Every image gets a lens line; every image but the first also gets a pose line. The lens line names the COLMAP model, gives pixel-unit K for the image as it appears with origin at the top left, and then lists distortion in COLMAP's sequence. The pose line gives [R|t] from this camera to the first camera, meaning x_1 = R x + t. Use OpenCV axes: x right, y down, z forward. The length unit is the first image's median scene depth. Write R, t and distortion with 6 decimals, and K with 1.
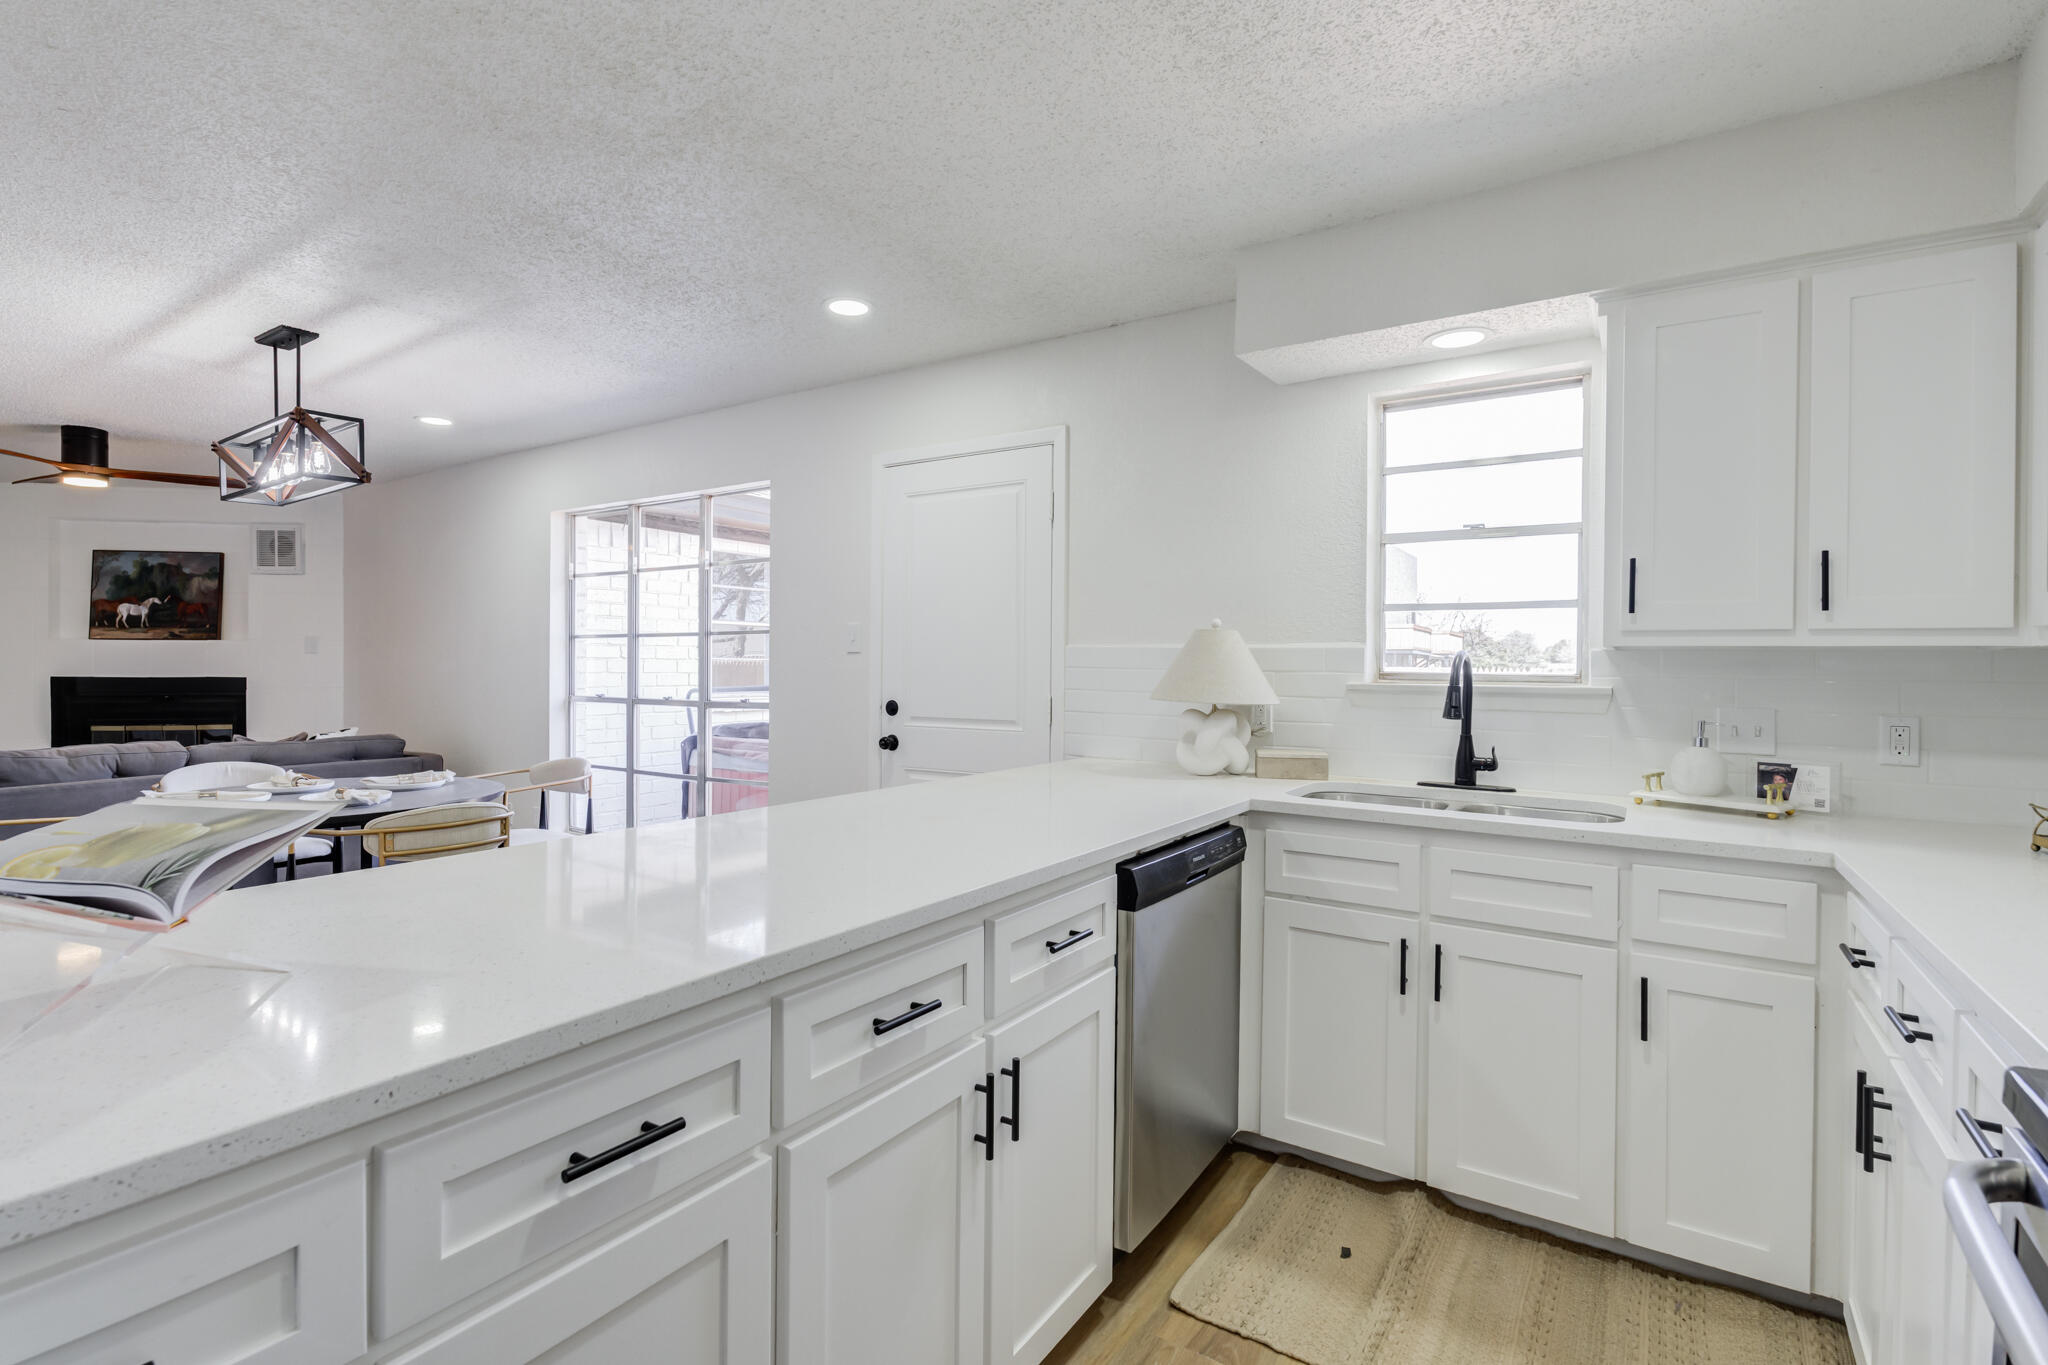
lens RADIAL K [[957.5, 0, 1019.8], [0, 957.5, 668.0], [0, 0, 1]] dist [0.001061, 0.001373]
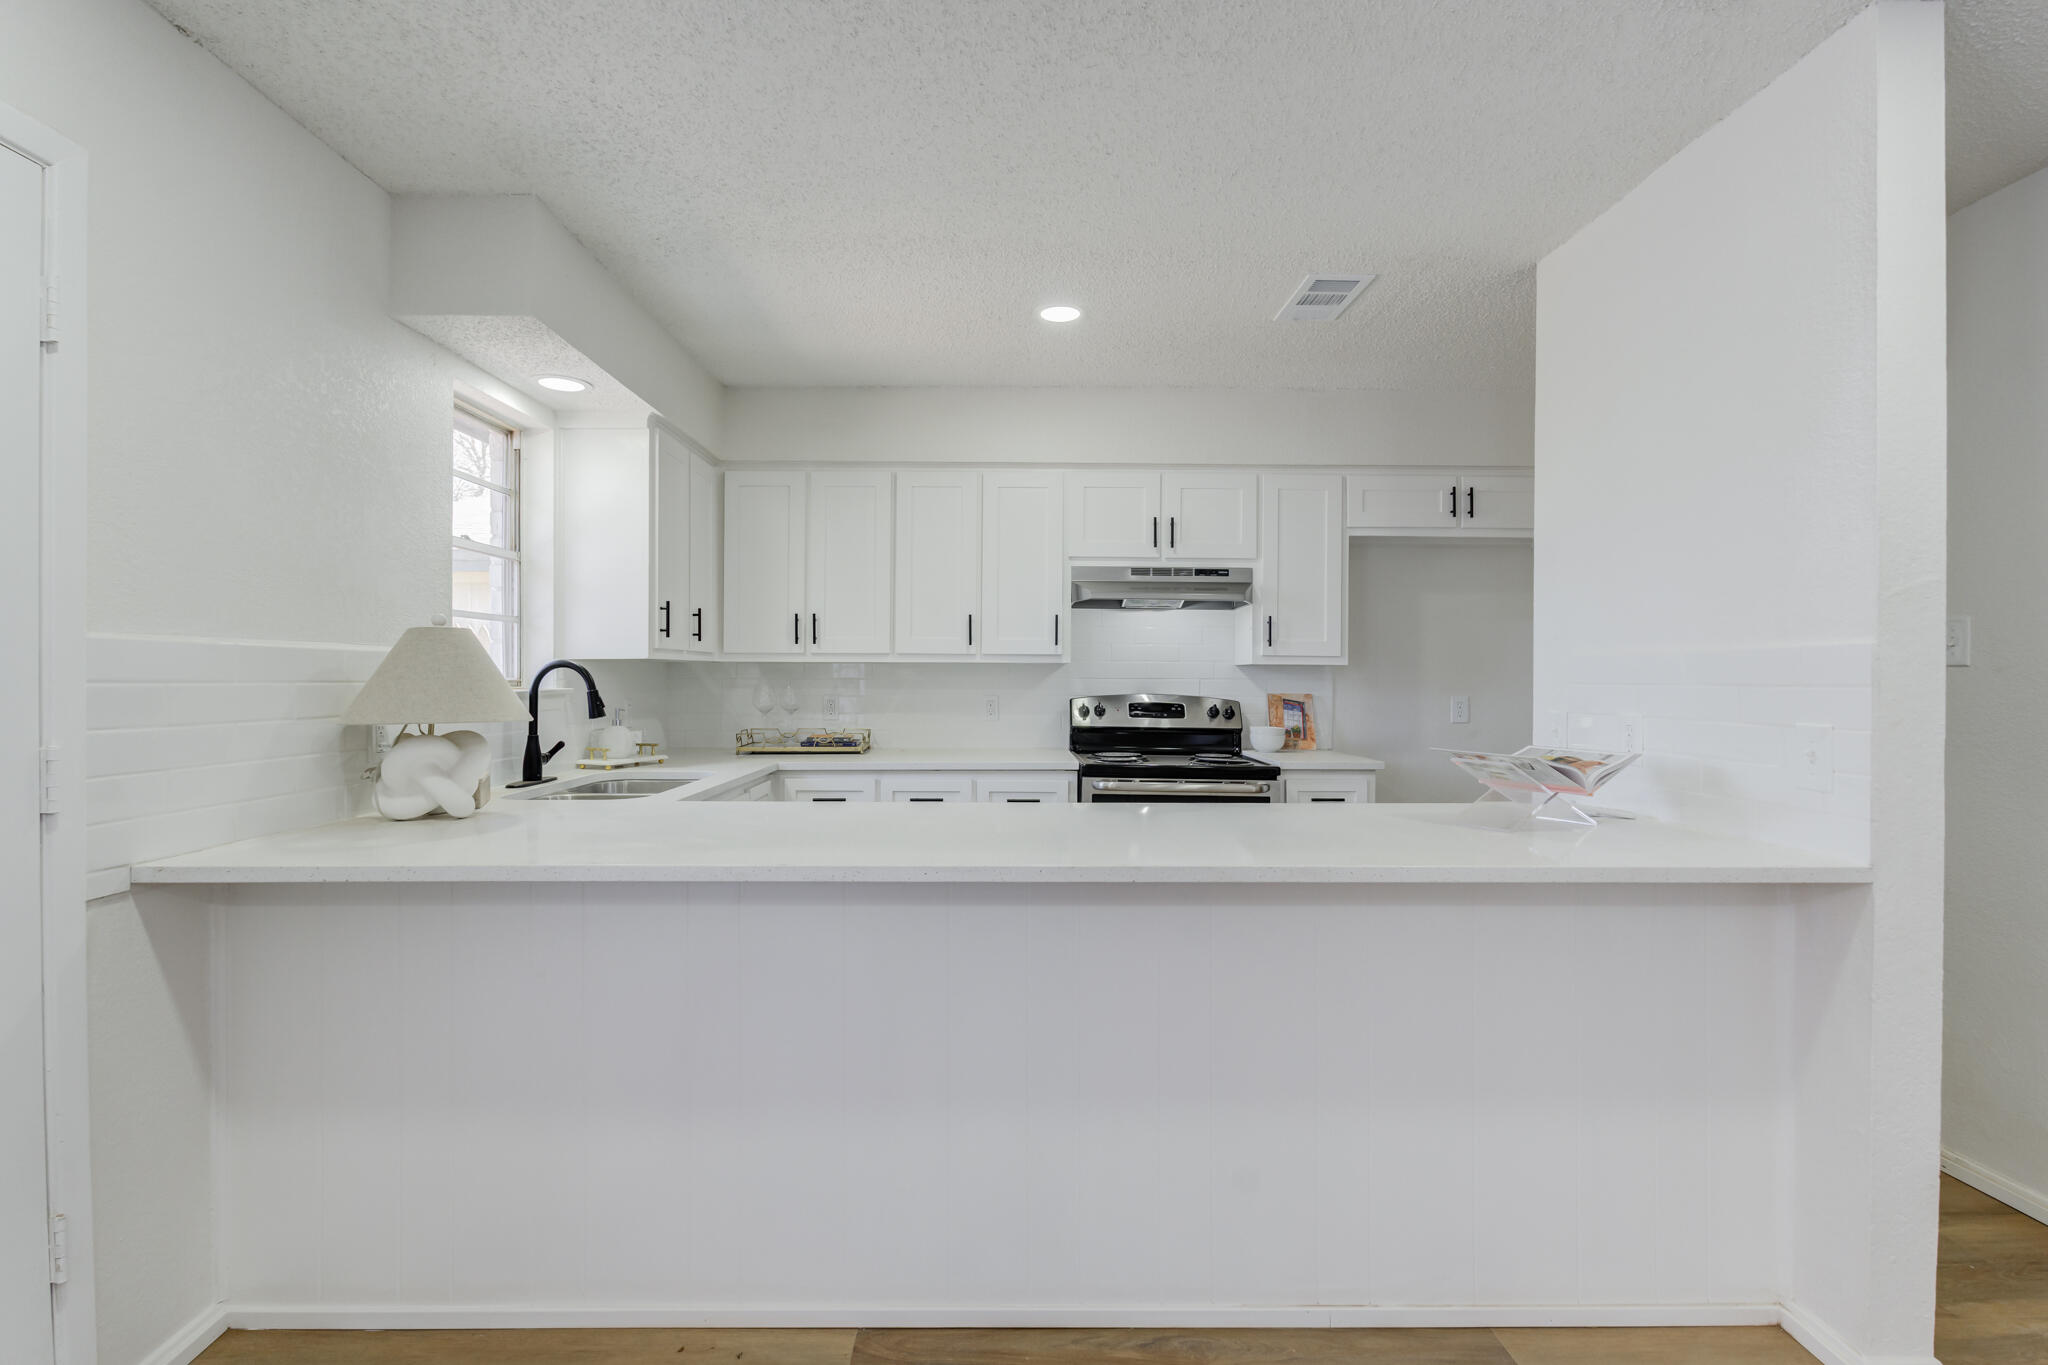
lens RADIAL K [[957.5, 0, 1010.6], [0, 957.5, 659.0], [0, 0, 1]] dist [0.001061, 0.001373]
pose [[-0.553528, 0.003419, 0.832824, -0.675355], [-0.002566, 0.999980, -0.005811, -0.011620], [-0.832827, -0.005354, -0.553508, 1.010334]]
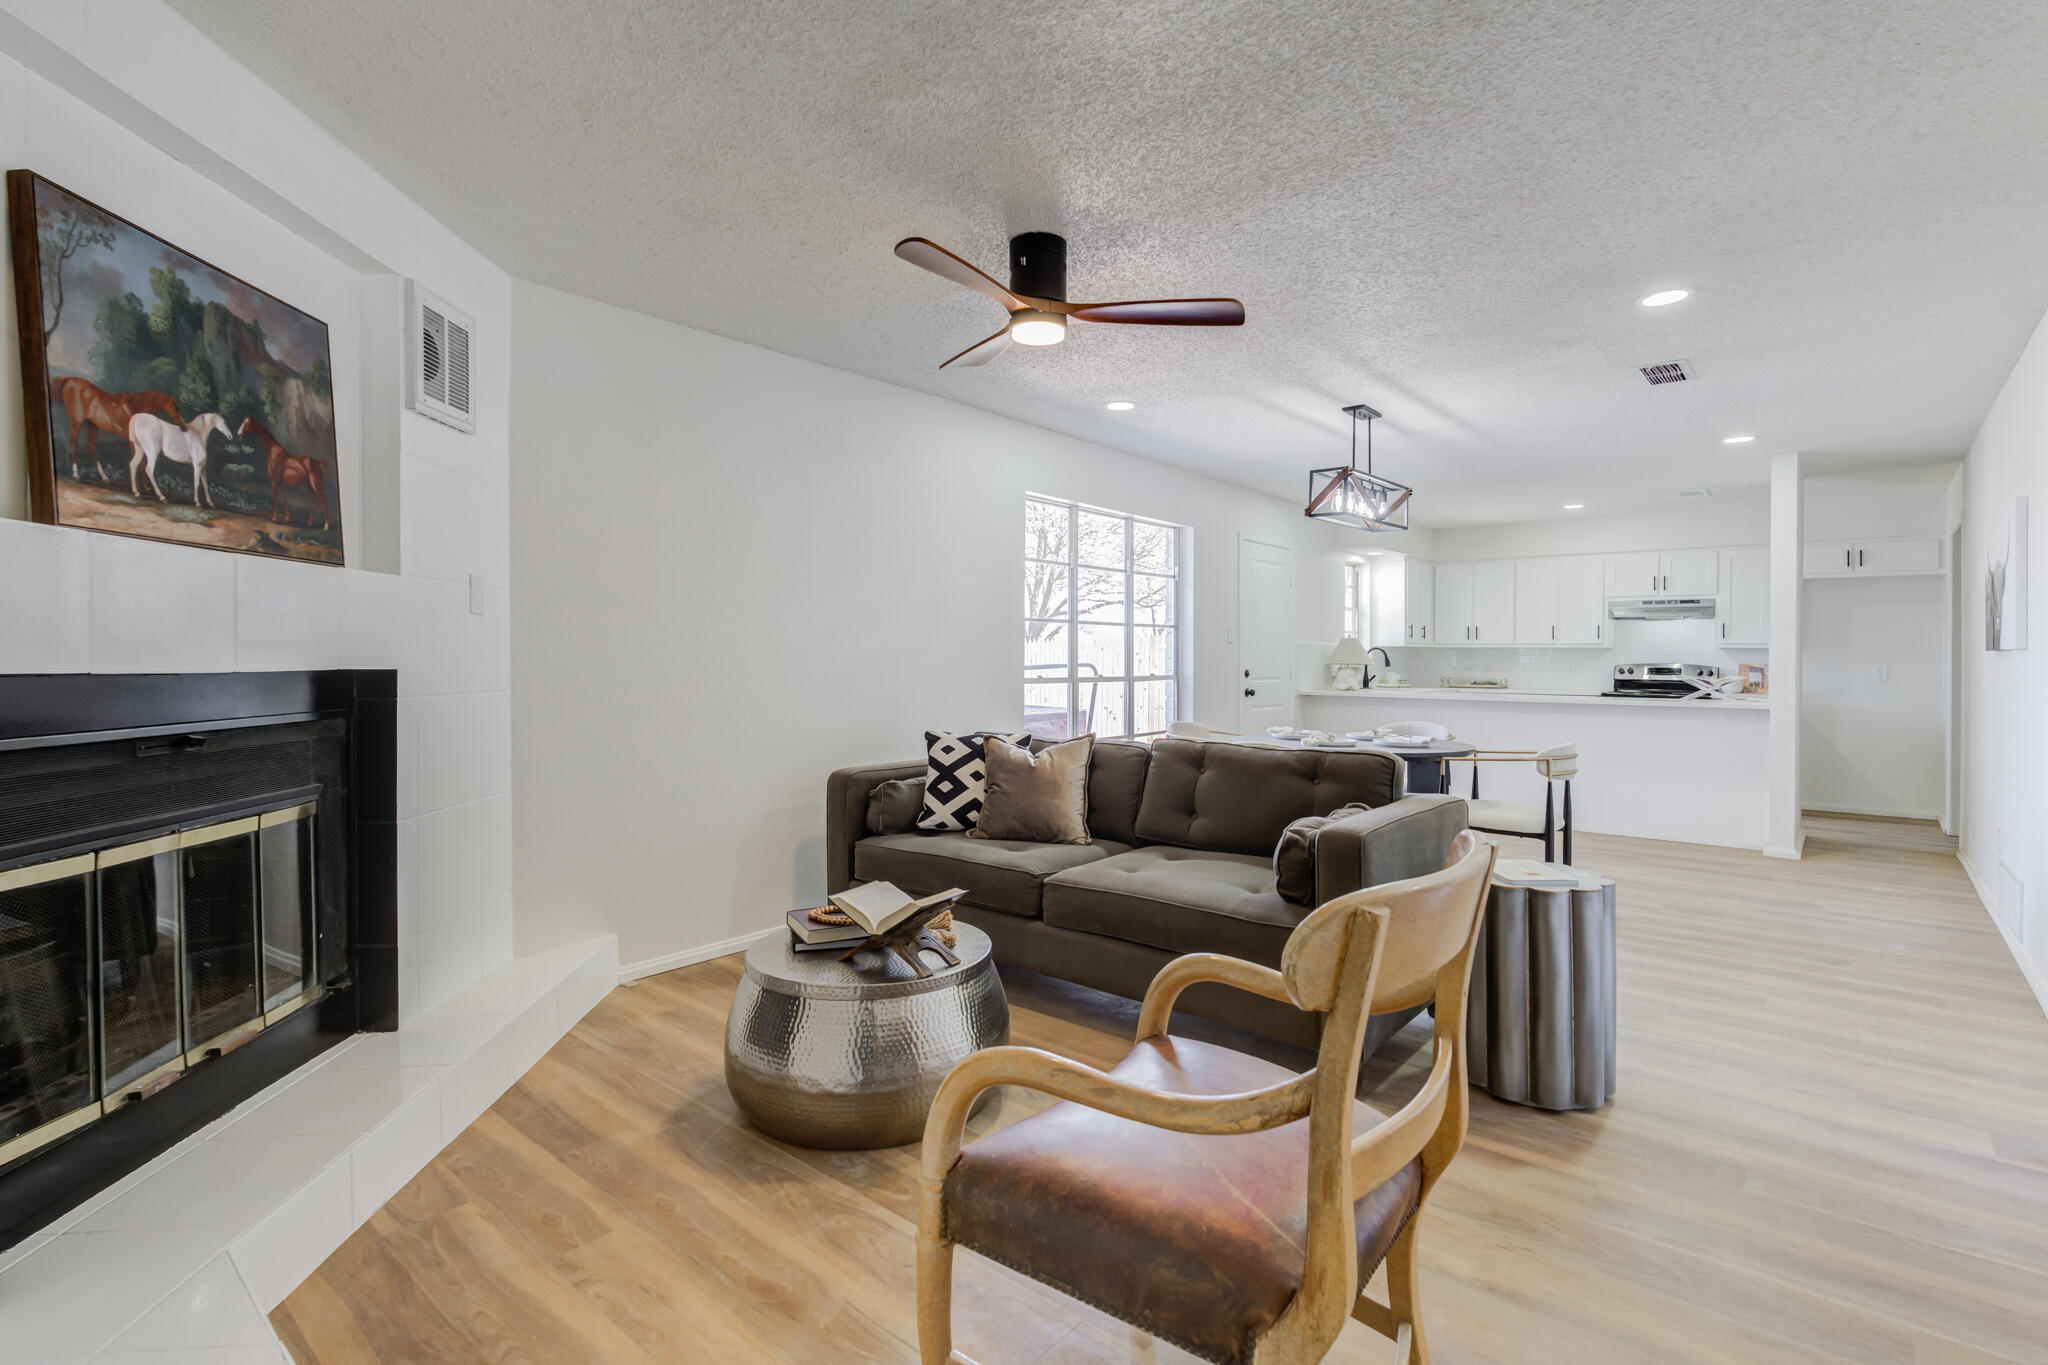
lens RADIAL K [[957.5, 0, 1022.3], [0, 957.5, 661.3], [0, 0, 1]] dist [0.001061, 0.001373]
pose [[0.122683, -0.007047, 0.992421, -2.585154], [-0.000888, 0.999974, 0.007211, 0.007974], [-0.992446, -0.001766, 0.122673, 1.550632]]
